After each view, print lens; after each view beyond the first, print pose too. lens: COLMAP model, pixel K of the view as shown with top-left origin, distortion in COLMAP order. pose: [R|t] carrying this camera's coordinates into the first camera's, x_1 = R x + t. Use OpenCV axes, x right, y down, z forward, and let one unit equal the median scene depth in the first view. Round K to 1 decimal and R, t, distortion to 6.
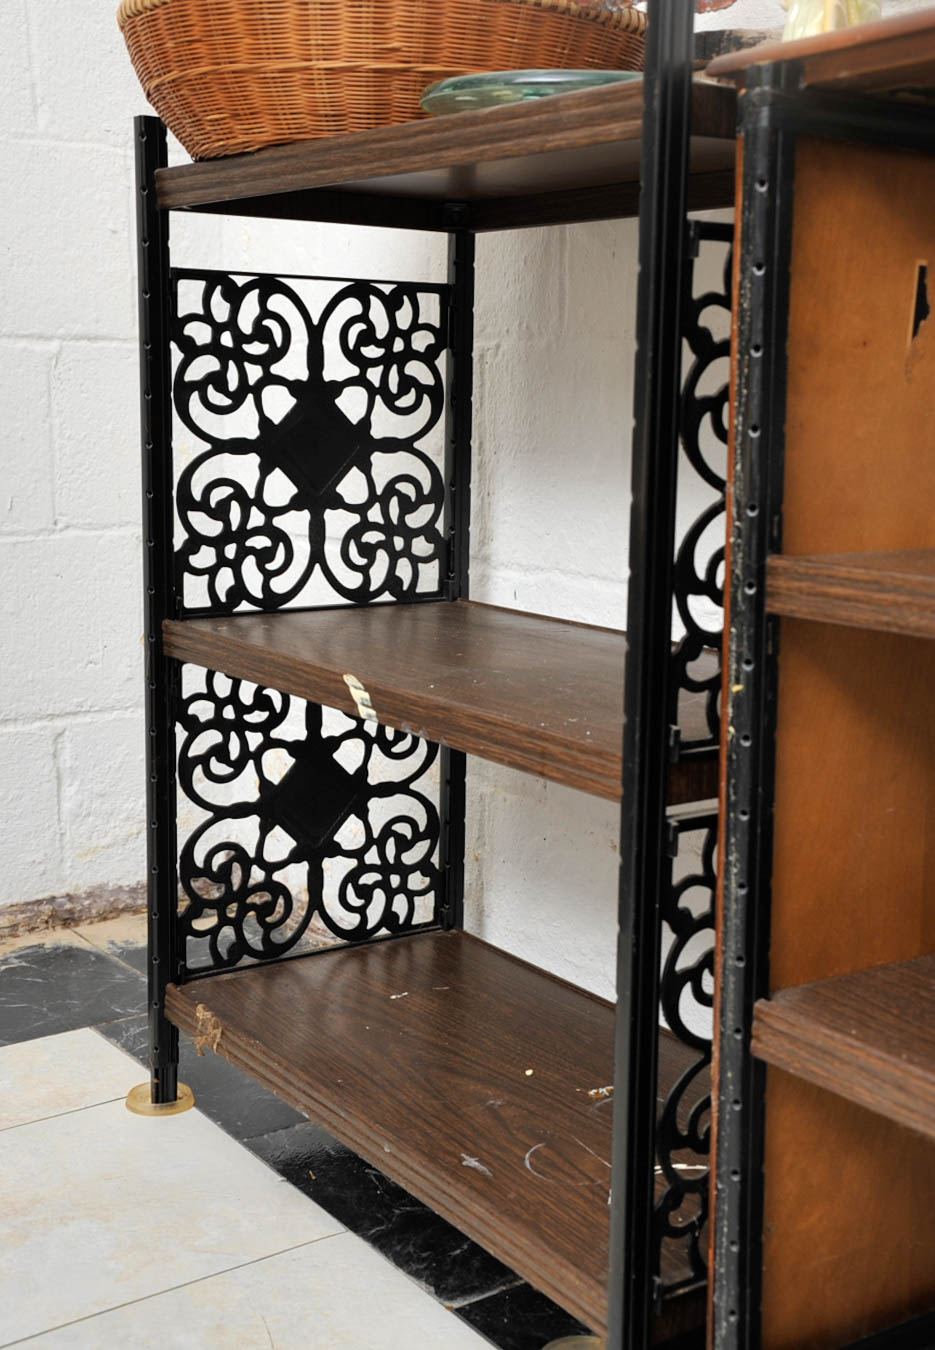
lens RADIAL K [[1729.0, 0, 500.7], [0, 1729.0, 667.9], [0, 0, 1]] dist [0.049956, 0.249911]
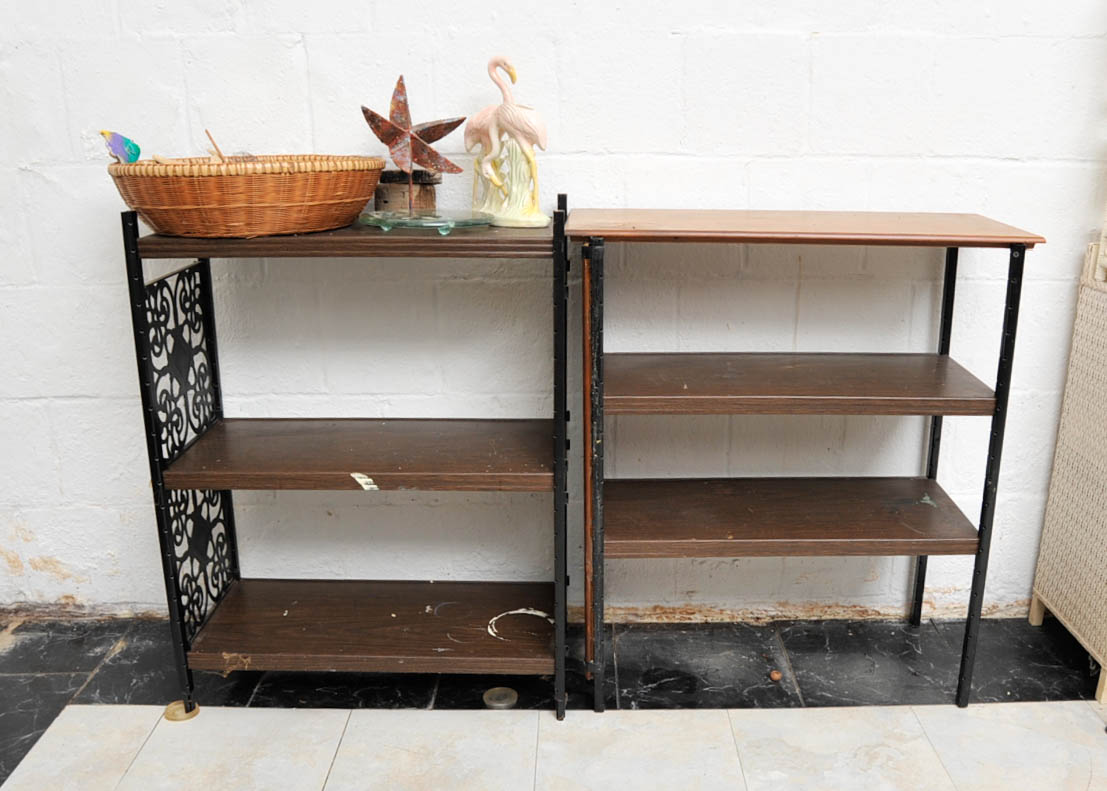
lens RADIAL K [[1118.7, 0, 554.1], [0, 1118.7, 455.9], [0, 0, 1]] dist [-0.164409, -0.001287]
pose [[0.577203, -0.271481, 0.770153, -1.012616], [0.141134, 0.962092, 0.233366, -0.307984], [-0.804312, -0.026005, 0.593637, -0.048978]]
